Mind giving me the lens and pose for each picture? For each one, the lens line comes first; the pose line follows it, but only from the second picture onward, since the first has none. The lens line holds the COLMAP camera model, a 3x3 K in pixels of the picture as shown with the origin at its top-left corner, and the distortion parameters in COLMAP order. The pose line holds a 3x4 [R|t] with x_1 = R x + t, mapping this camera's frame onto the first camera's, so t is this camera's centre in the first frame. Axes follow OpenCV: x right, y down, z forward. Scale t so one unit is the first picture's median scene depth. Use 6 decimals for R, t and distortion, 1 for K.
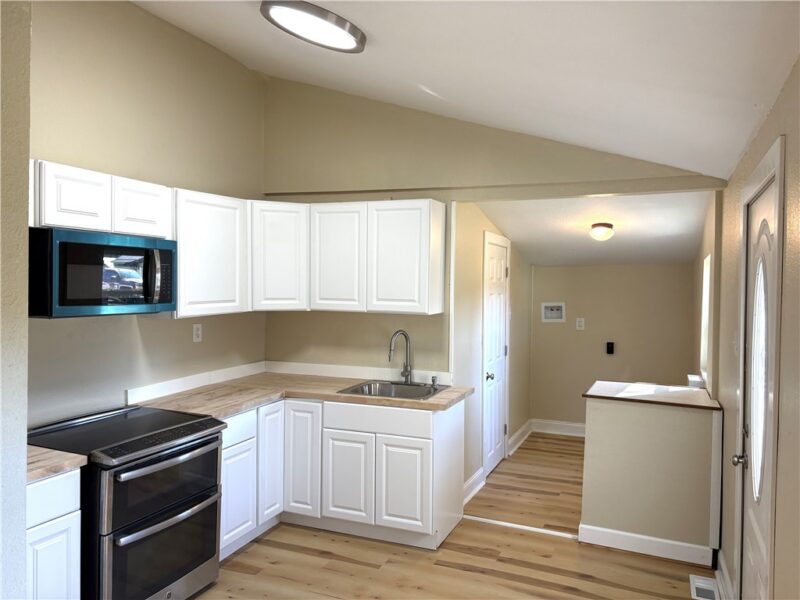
lens RADIAL K [[600.0, 0, 404.4], [0, 600.0, 299.4], [0, 0, 1]] dist [0.067933, -0.070949]
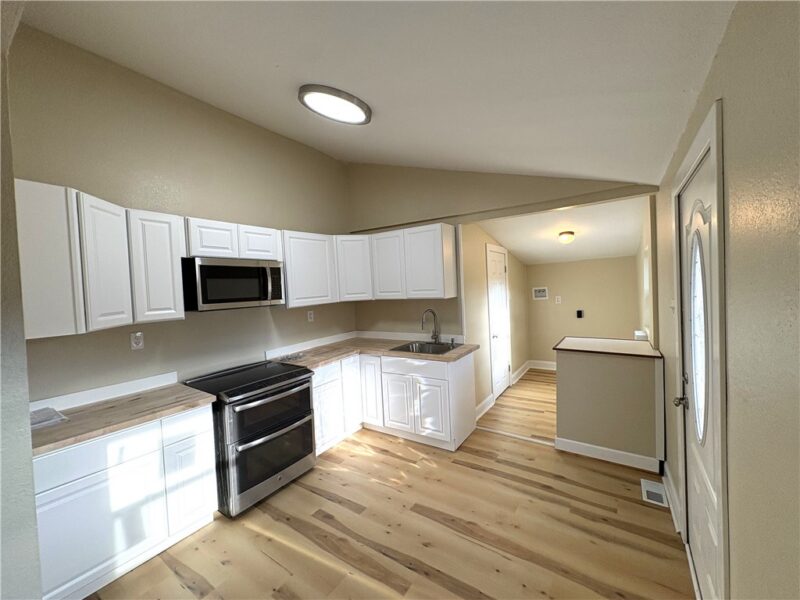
lens RADIAL K [[318.6, 0, 401.0], [0, 318.6, 296.5], [0, 0, 1]] dist [-0.001204, 0.000362]
pose [[0.978894, -0.051469, -0.197783, 0.100756], [0.053440, 0.998560, 0.004637, 0.011693], [0.197259, -0.015109, 0.980235, 0.194914]]
